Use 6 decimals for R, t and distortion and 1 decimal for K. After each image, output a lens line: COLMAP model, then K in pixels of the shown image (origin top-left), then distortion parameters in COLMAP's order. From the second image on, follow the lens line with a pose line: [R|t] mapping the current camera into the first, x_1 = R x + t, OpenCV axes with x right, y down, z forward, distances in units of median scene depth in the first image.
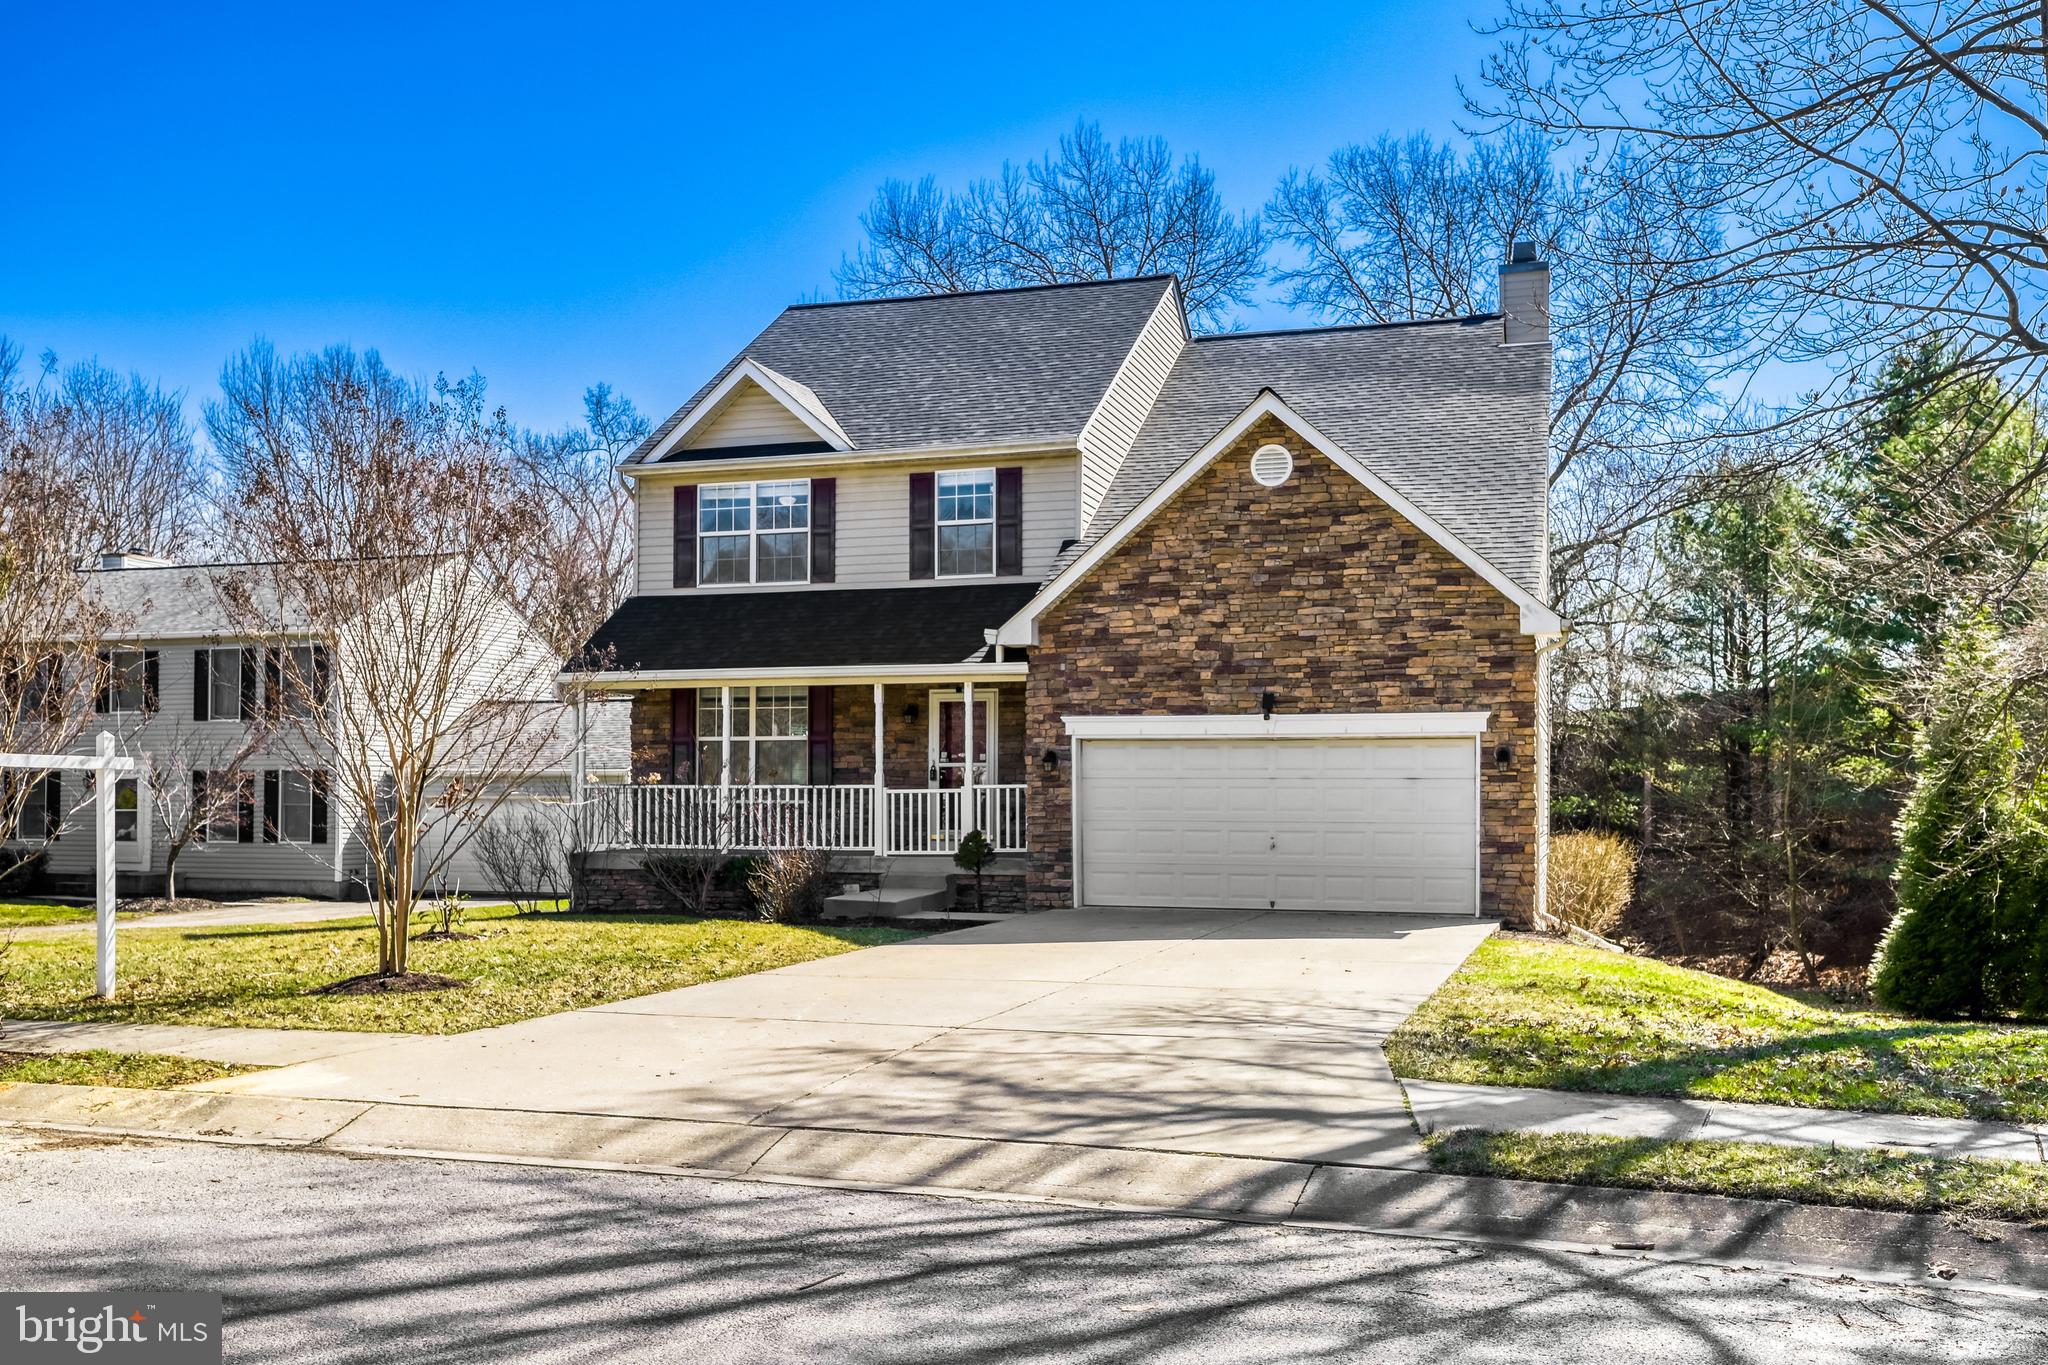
lens RADIAL K [[1797.8, 0, 1024.0], [0, 1797.8, 682.5], [0, 0, 1]] dist [-0.007006, -0.002730]
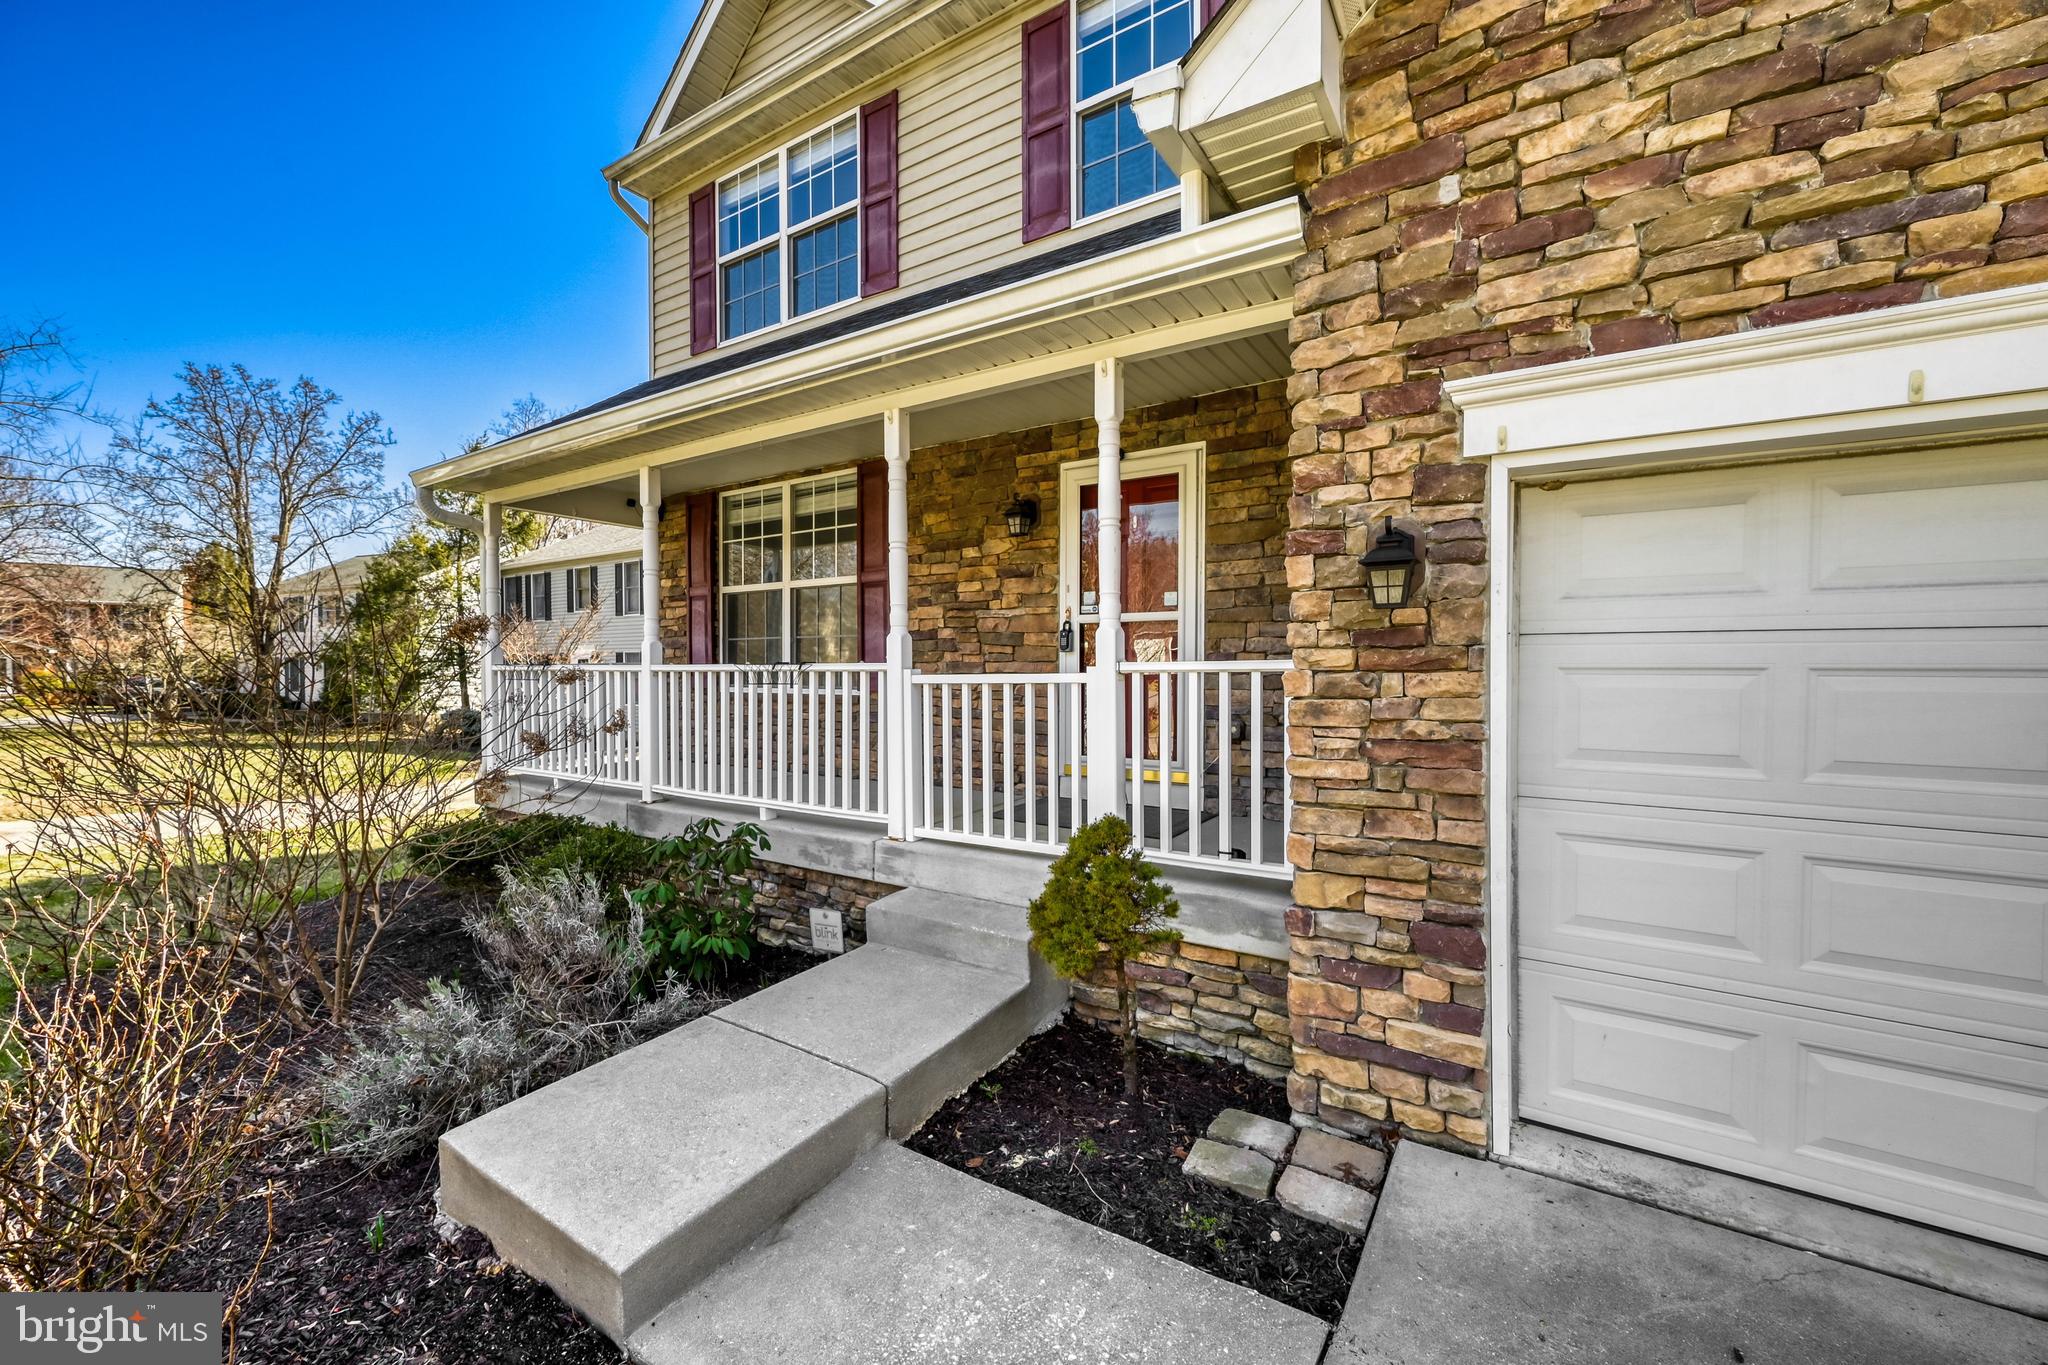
lens RADIAL K [[804.4, 0, 1024.0], [0, 804.4, 682.5], [0, 0, 1]] dist [0.000445, 0.000014]
pose [[0.964700, 0.002649, -0.263338, -0.005979], [0.019245, 0.996567, 0.080526, 0.050840], [0.262647, -0.082752, 0.961337, 0.893698]]
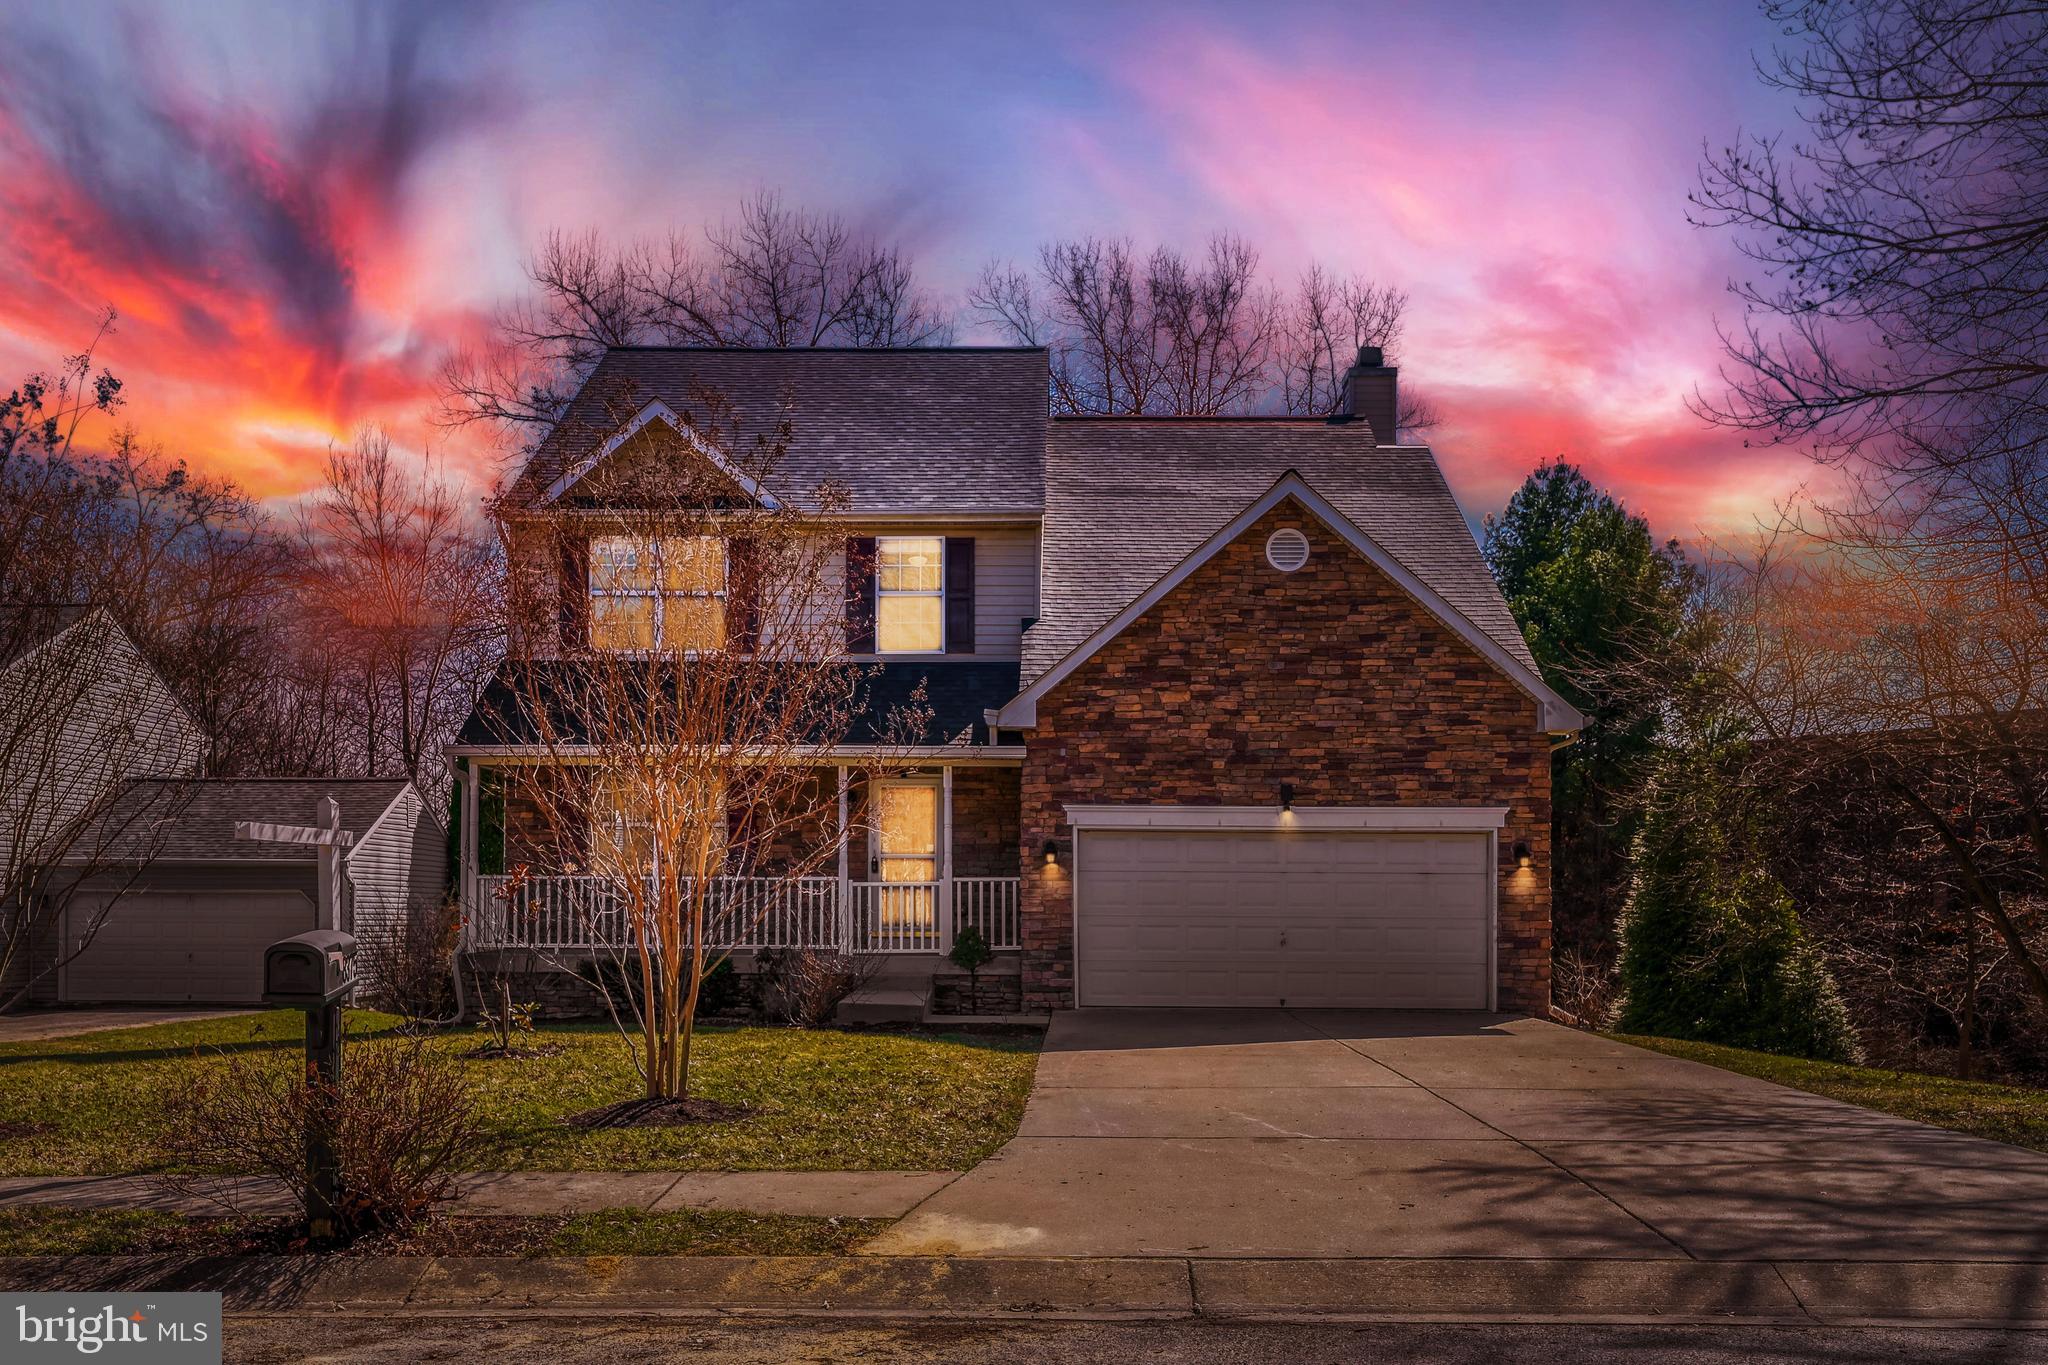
lens RADIAL K [[1816.4, 0, 1022.9], [0, 1816.4, 784.3], [0, 0, 1]] dist [-0.002982, -0.000164]
pose [[0.958178, 0.020839, 0.285413, -0.275473], [-0.021287, 0.999772, -0.001534, 0.010225], [-0.285380, -0.004605, 0.958403, 0.100393]]
